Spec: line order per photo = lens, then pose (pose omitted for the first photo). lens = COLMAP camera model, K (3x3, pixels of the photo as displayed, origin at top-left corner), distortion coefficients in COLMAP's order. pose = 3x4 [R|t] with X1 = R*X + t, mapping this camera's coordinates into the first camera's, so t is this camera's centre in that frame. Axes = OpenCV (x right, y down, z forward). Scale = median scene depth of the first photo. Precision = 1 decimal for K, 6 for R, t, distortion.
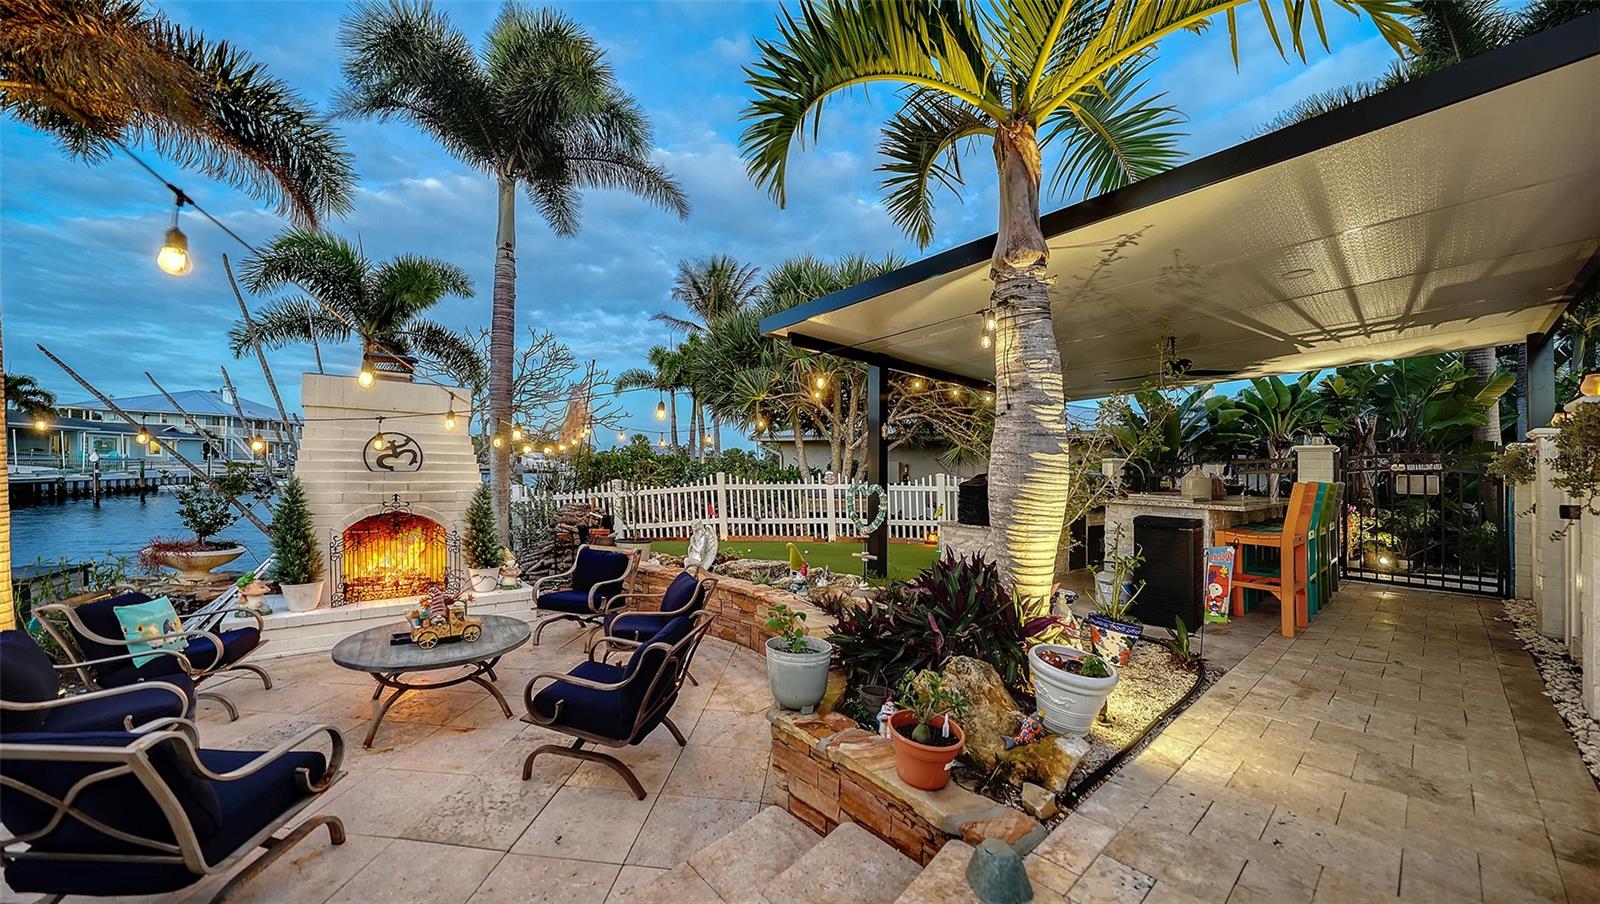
lens RADIAL K [[560.7, 0, 777.7], [0, 560.7, 490.2], [0, 0, 1]] dist [-0.027411, 0.005786]
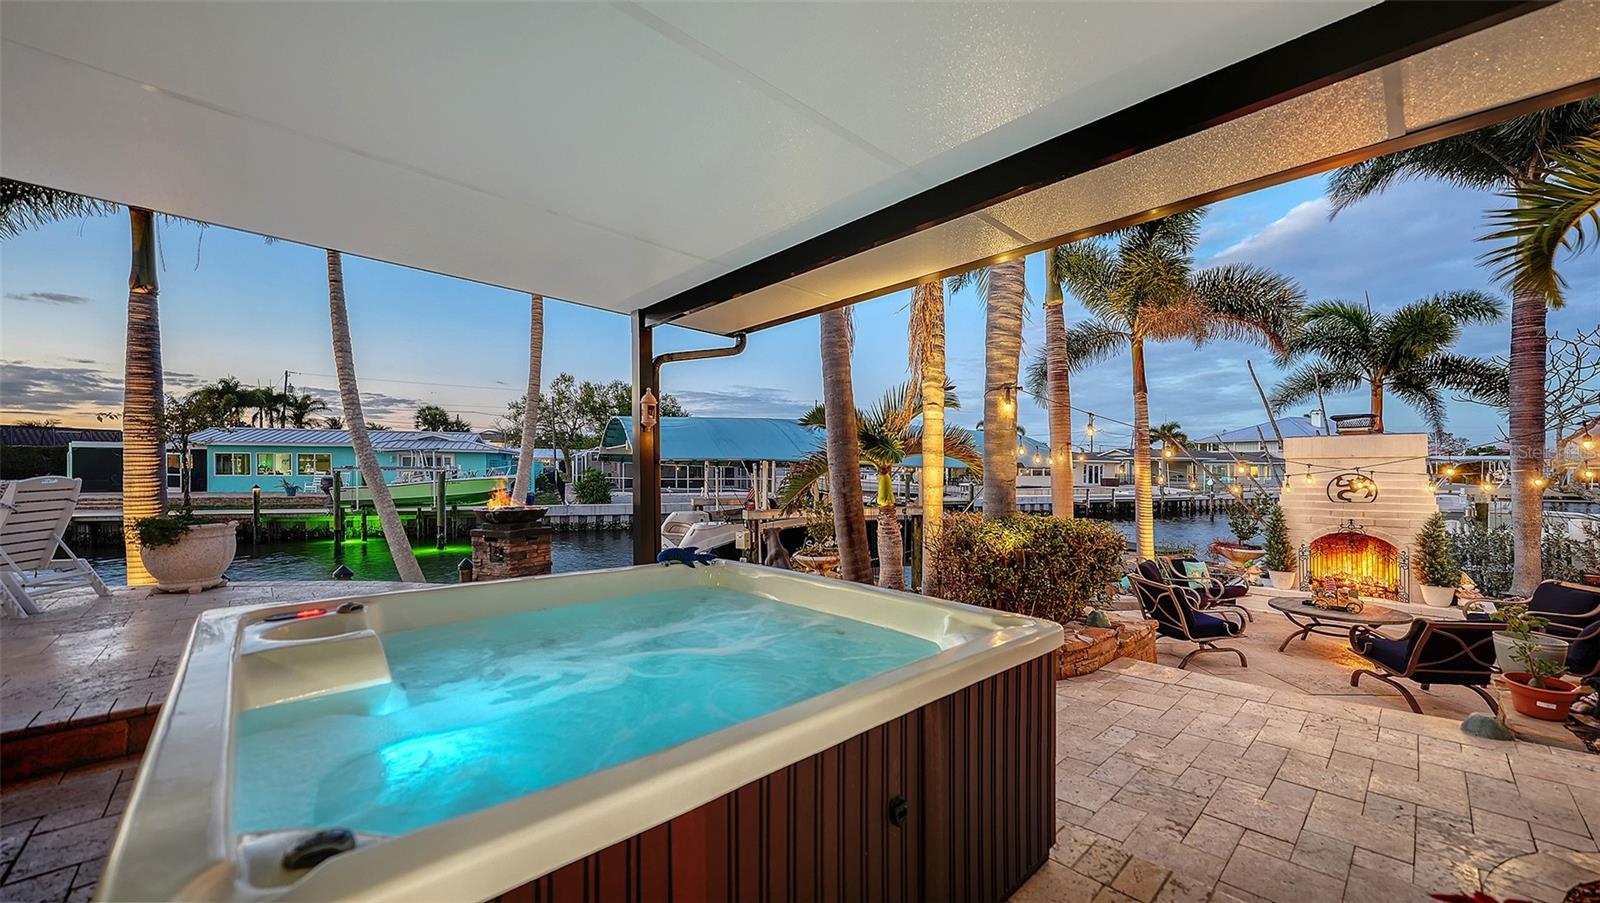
lens RADIAL K [[607.7, 0, 780.1], [0, 607.7, 450.1], [0, 0, 1]] dist [0.000101, 0.000074]
pose [[0.047641, -0.062779, -0.996890, 0.700160], [-0.039516, 0.997123, -0.064682, -0.009323], [0.998083, 0.042474, 0.045023, -0.451854]]
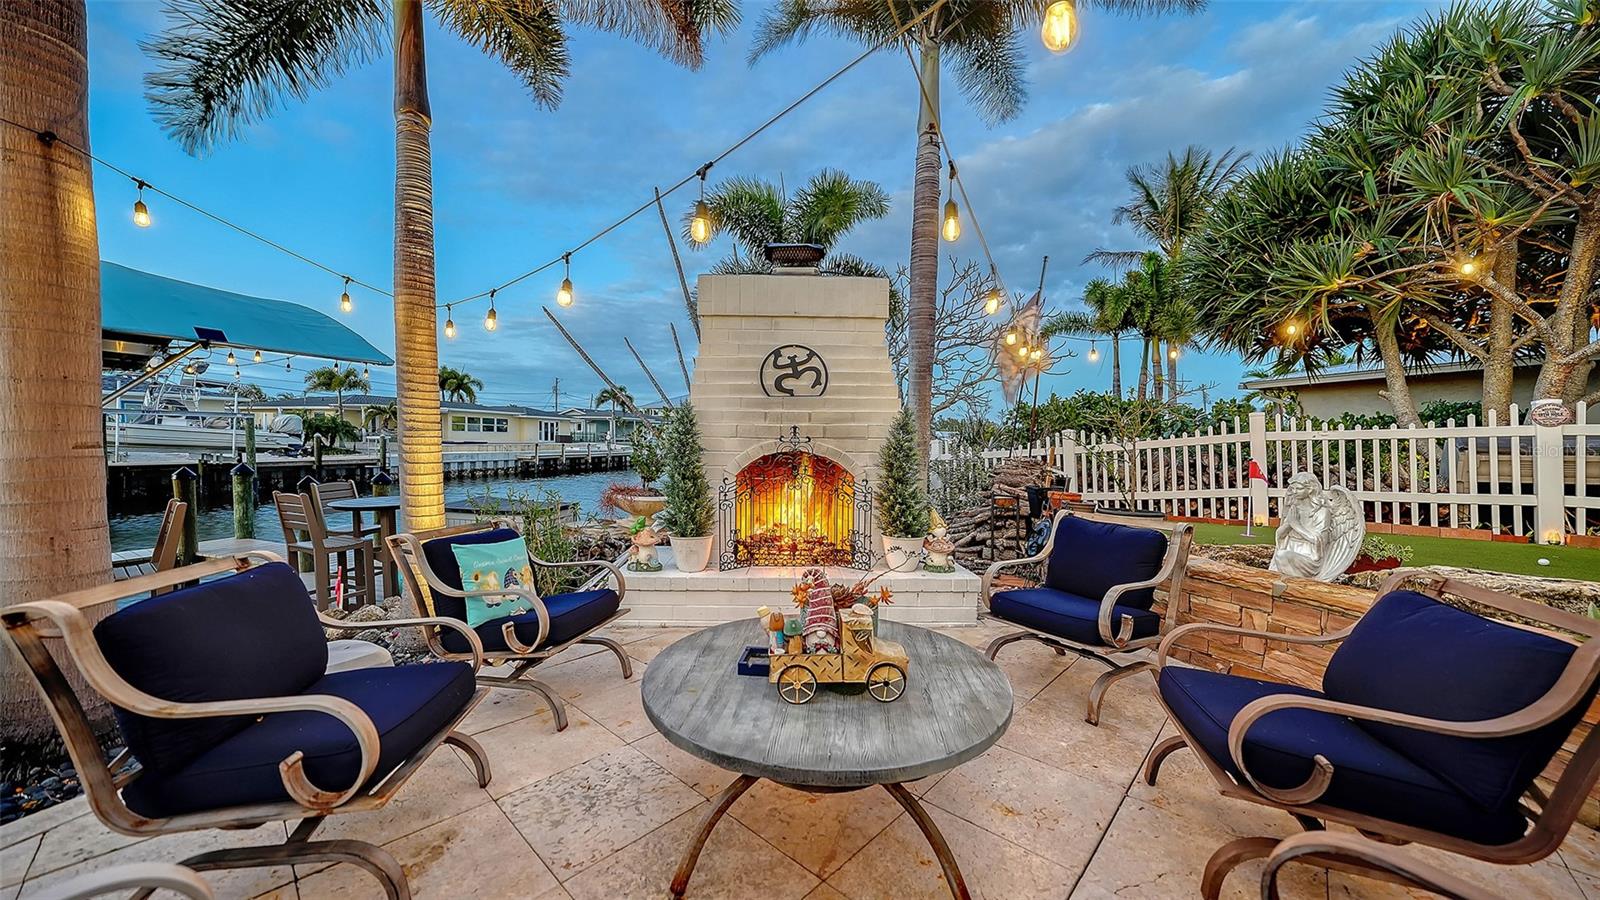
lens RADIAL K [[560.7, 0, 777.7], [0, 560.7, 488.2], [0, 0, 1]] dist [-0.027411, 0.005786]
pose [[0.769627, 0.032293, -0.637676, -0.213542], [-0.009343, 0.999183, 0.039323, 0.056191], [0.638425, -0.024306, 0.769300, 0.382549]]
